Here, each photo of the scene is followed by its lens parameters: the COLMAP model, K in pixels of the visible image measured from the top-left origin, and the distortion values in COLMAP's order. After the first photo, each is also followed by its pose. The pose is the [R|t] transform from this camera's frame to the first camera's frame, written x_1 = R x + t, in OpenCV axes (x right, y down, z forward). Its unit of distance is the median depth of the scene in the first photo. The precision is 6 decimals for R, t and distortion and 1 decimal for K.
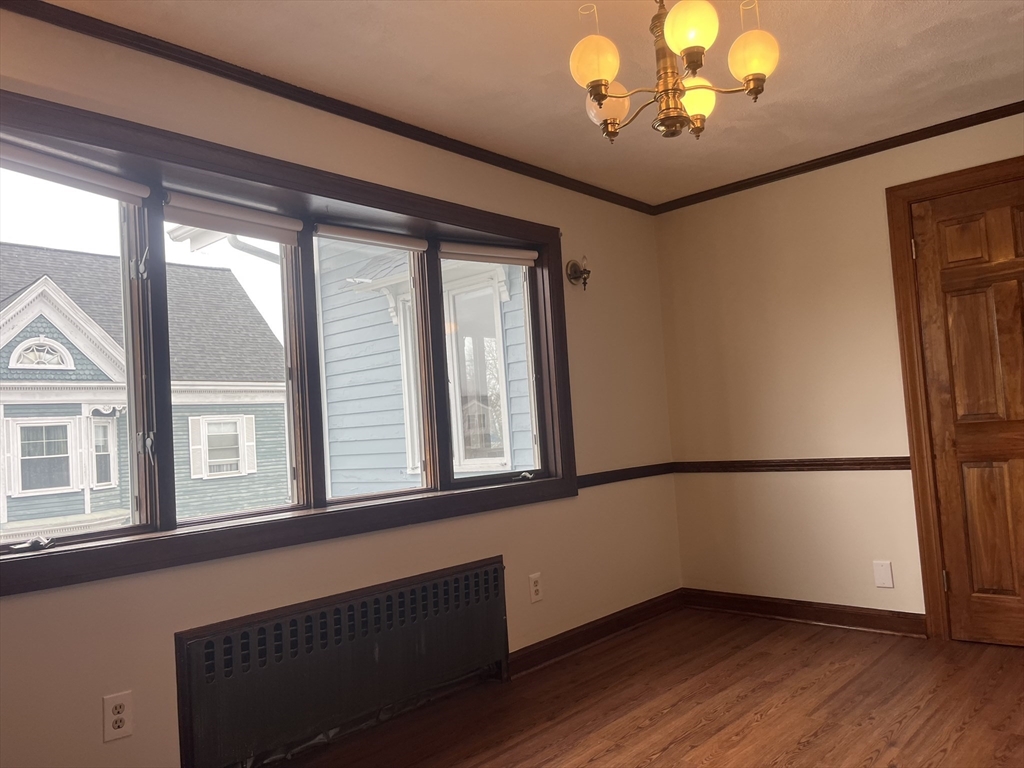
lens RADIAL K [[785.2, 0, 516.7], [0, 785.2, 385.7], [0, 0, 1]] dist [0.051682, -0.070665]
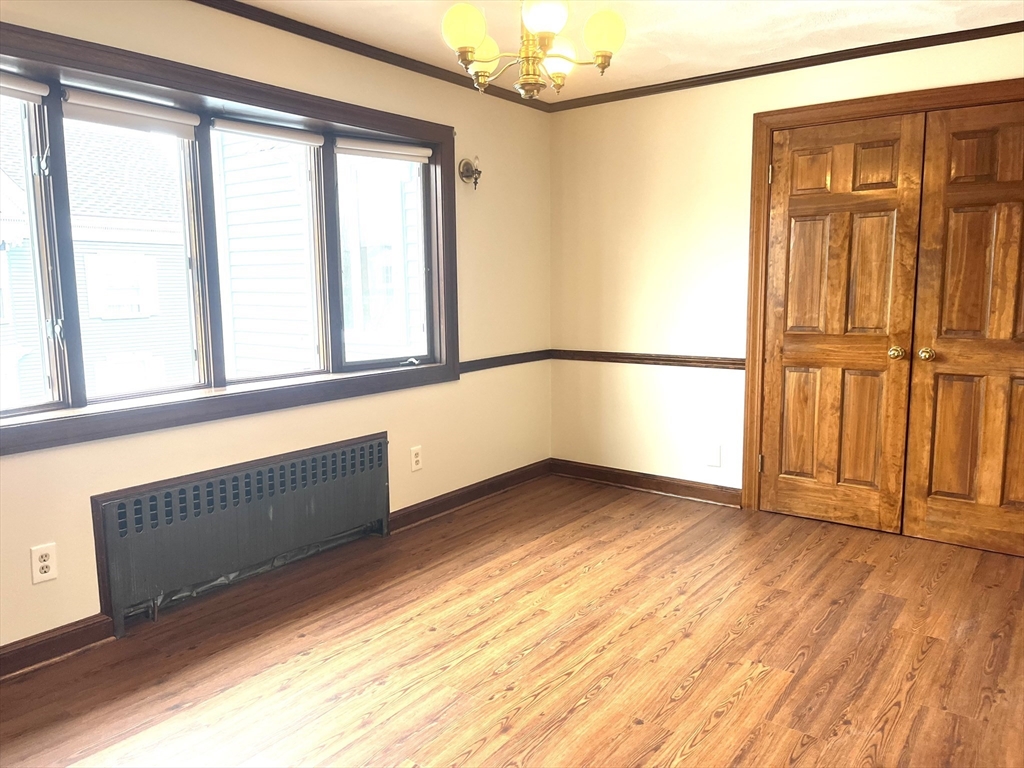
lens RADIAL K [[785.2, 0, 504.5], [0, 785.2, 388.7], [0, 0, 1]] dist [0.051682, -0.070665]
pose [[0.994411, 0.040612, 0.097455, 0.041630], [-0.058404, 0.980561, 0.187319, -0.074460], [-0.087953, -0.191964, 0.977453, -0.125142]]
